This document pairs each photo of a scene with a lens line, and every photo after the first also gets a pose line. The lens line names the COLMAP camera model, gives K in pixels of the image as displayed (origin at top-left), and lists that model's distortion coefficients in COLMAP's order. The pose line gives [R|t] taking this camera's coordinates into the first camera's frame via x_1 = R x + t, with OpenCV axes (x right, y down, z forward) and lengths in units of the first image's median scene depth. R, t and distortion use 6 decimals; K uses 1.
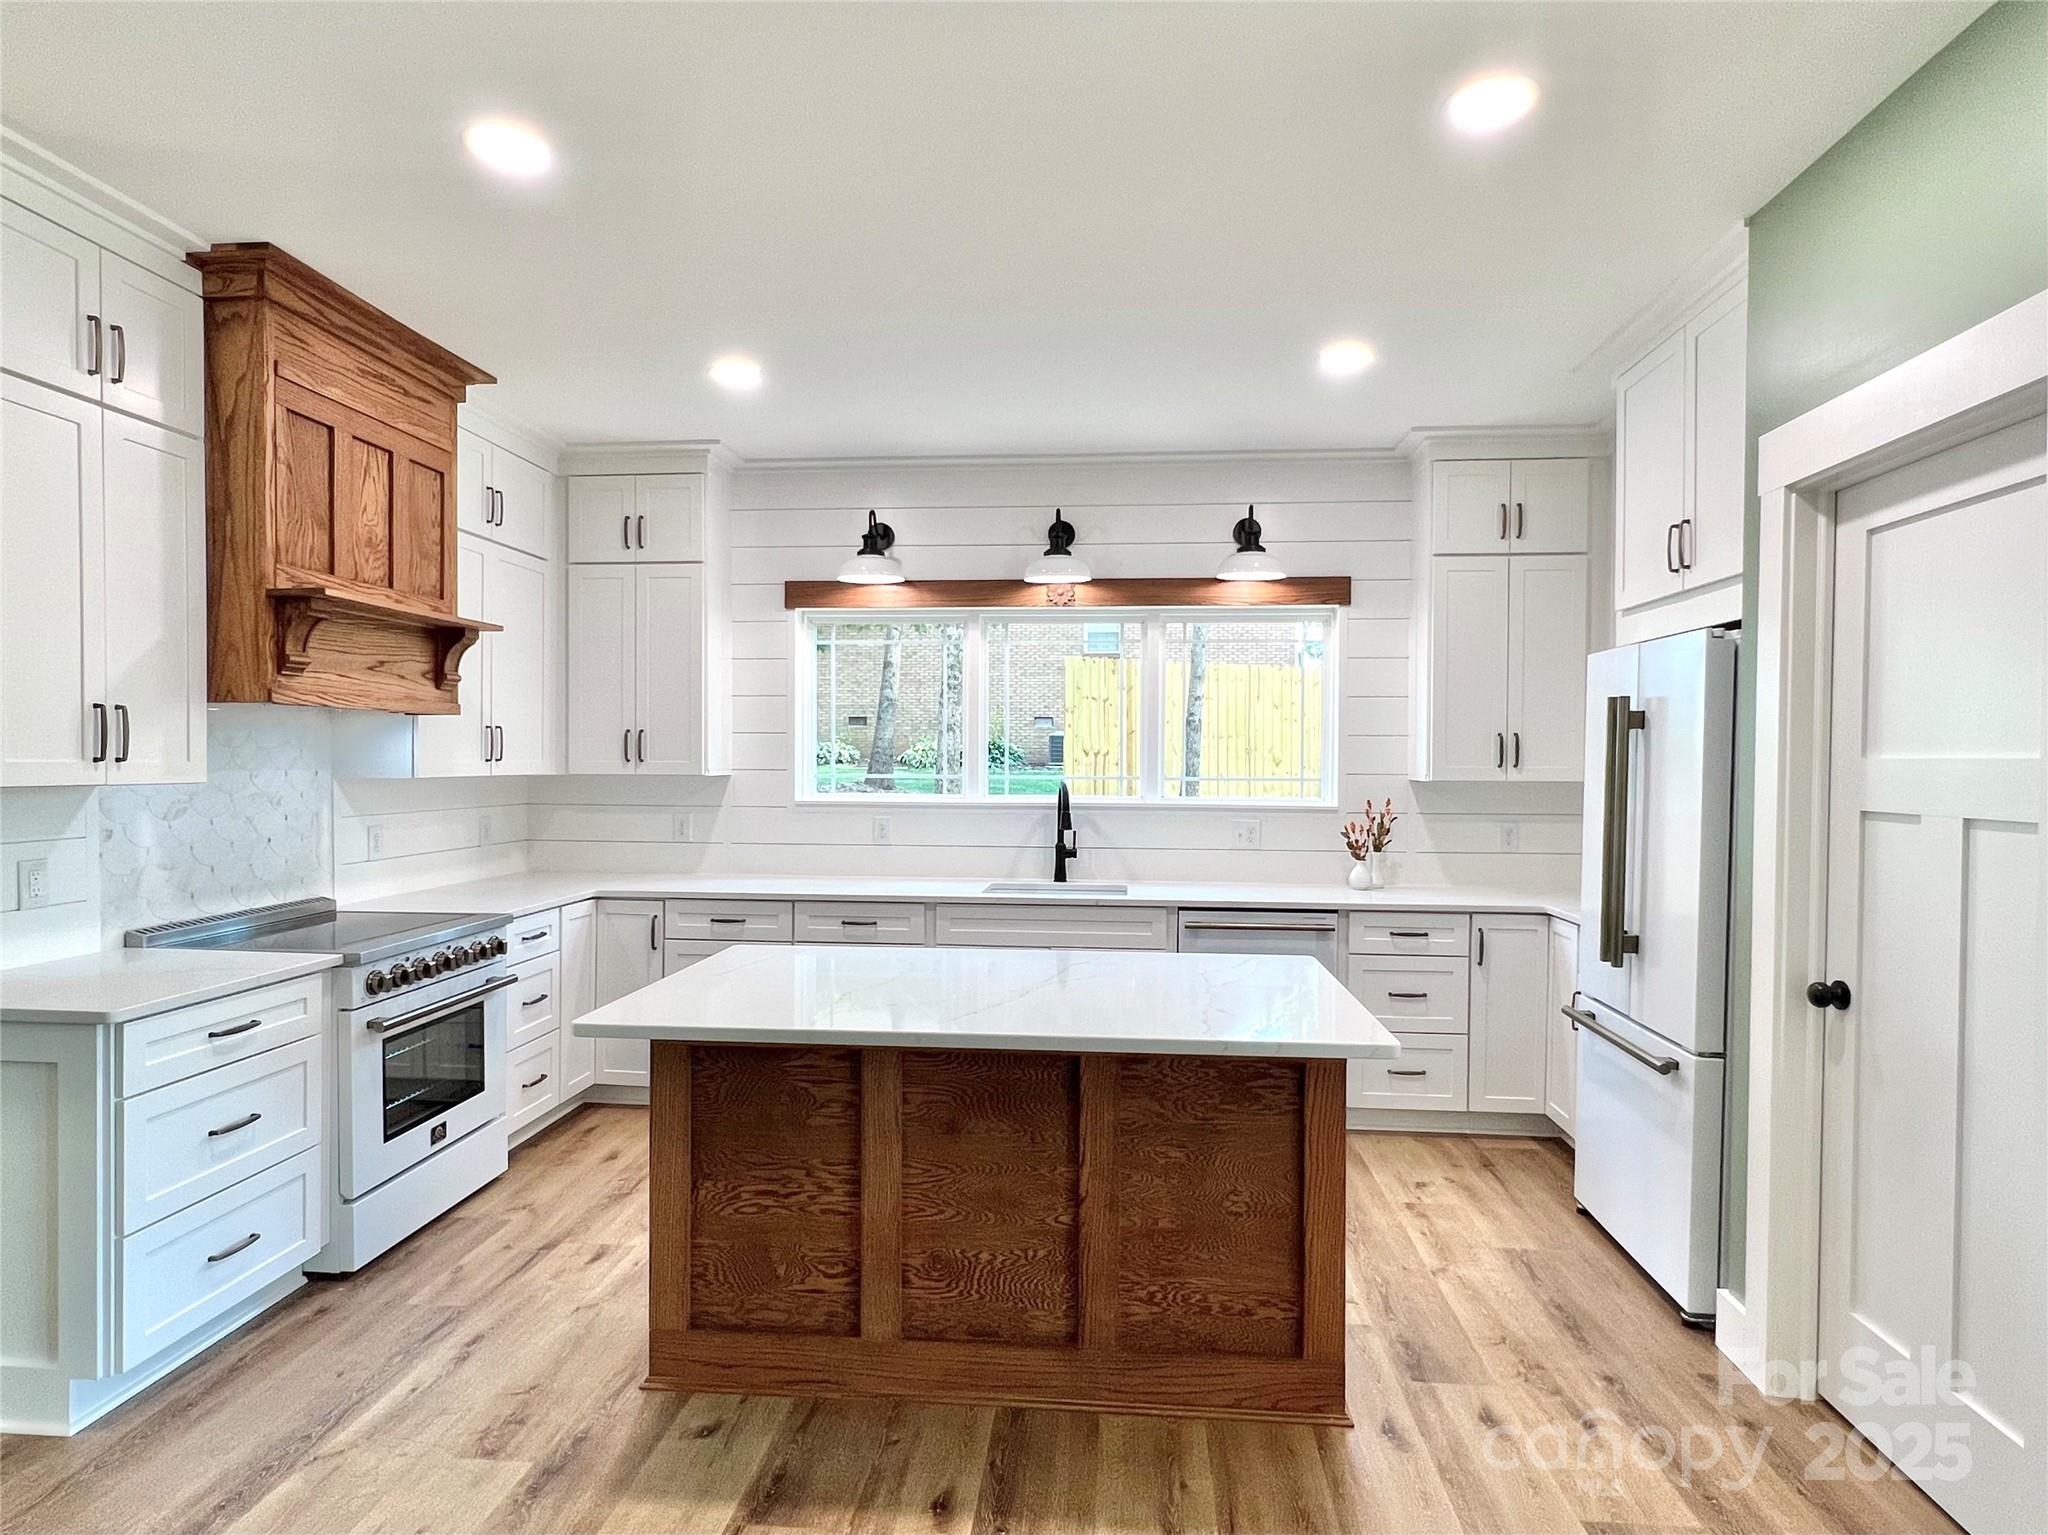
lens RADIAL K [[1116.2, 0, 1025.5], [0, 1116.2, 776.1], [0, 0, 1]] dist [-0.001080, -0.001220]
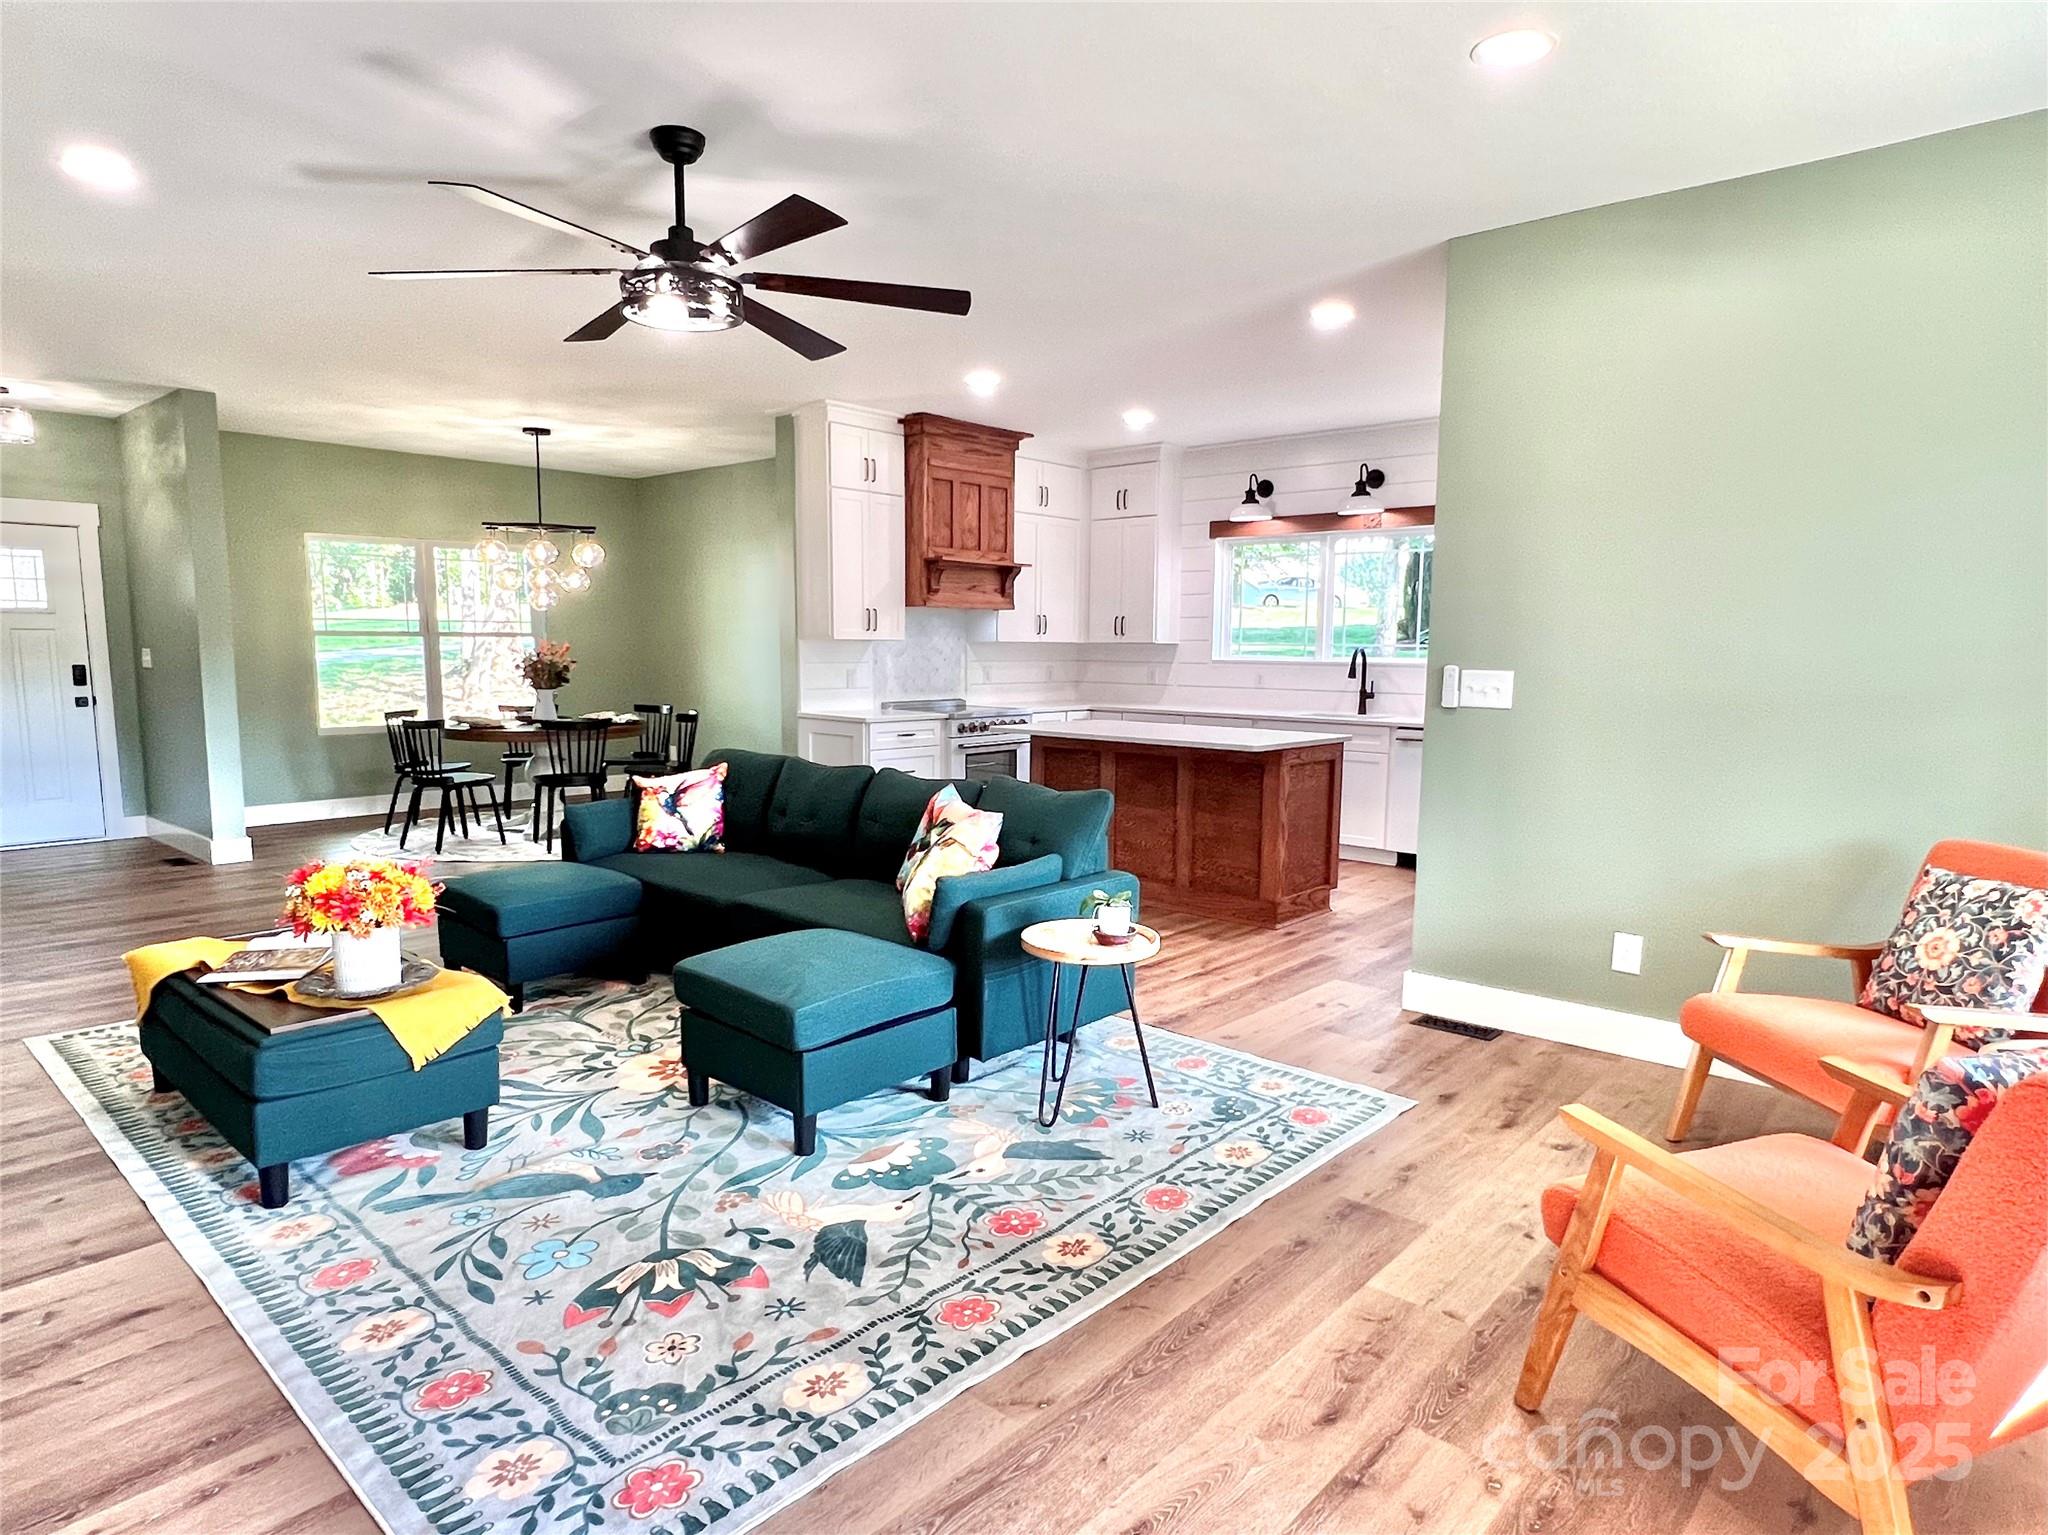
lens RADIAL K [[1187.9, 0, 1011.0], [0, 1187.9, 801.8], [0, 0, 1]] dist [-0.003045, 0.000584]
pose [[0.799309, 0.080077, -0.595561, 0.898762], [-0.012949, 0.993147, 0.116156, 0.045746], [0.600780, -0.085133, 0.794868, -0.835517]]
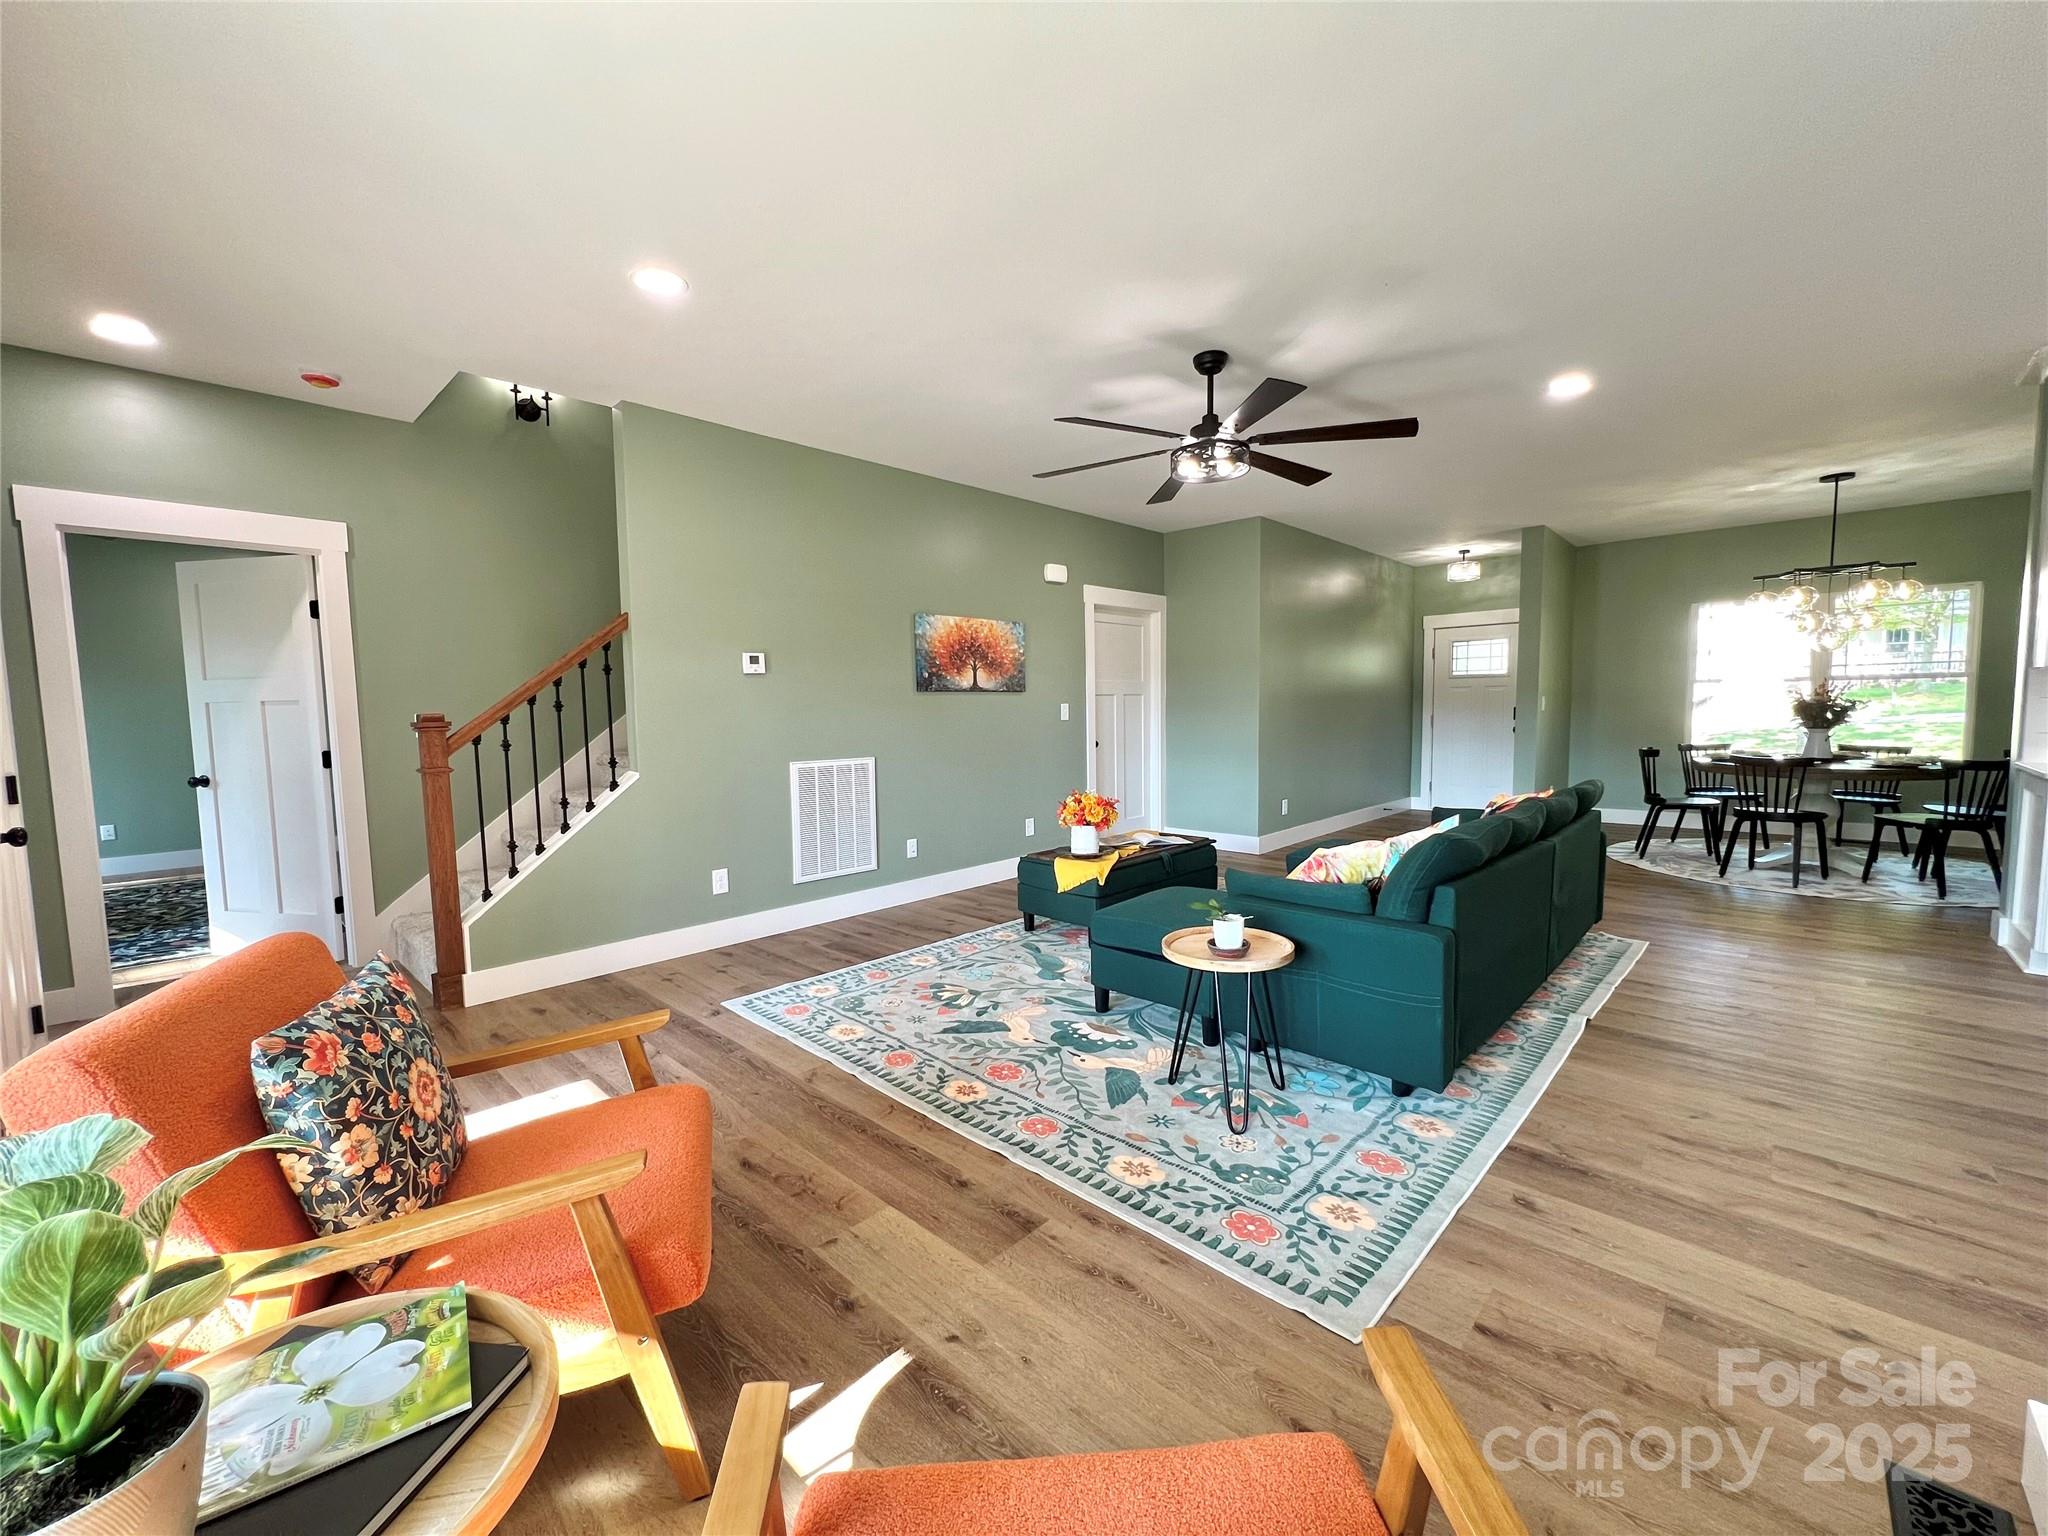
lens RADIAL K [[819.1, 0, 1024.0], [0, 819.1, 768.0], [0, 0, 1]] dist [-0.000310, -0.000019]
pose [[-0.622830, 0.063506, -0.779776, 1.052778], [-0.000248, 0.996684, 0.081370, 0.054646], [0.782357, 0.050873, -0.620748, 0.317609]]
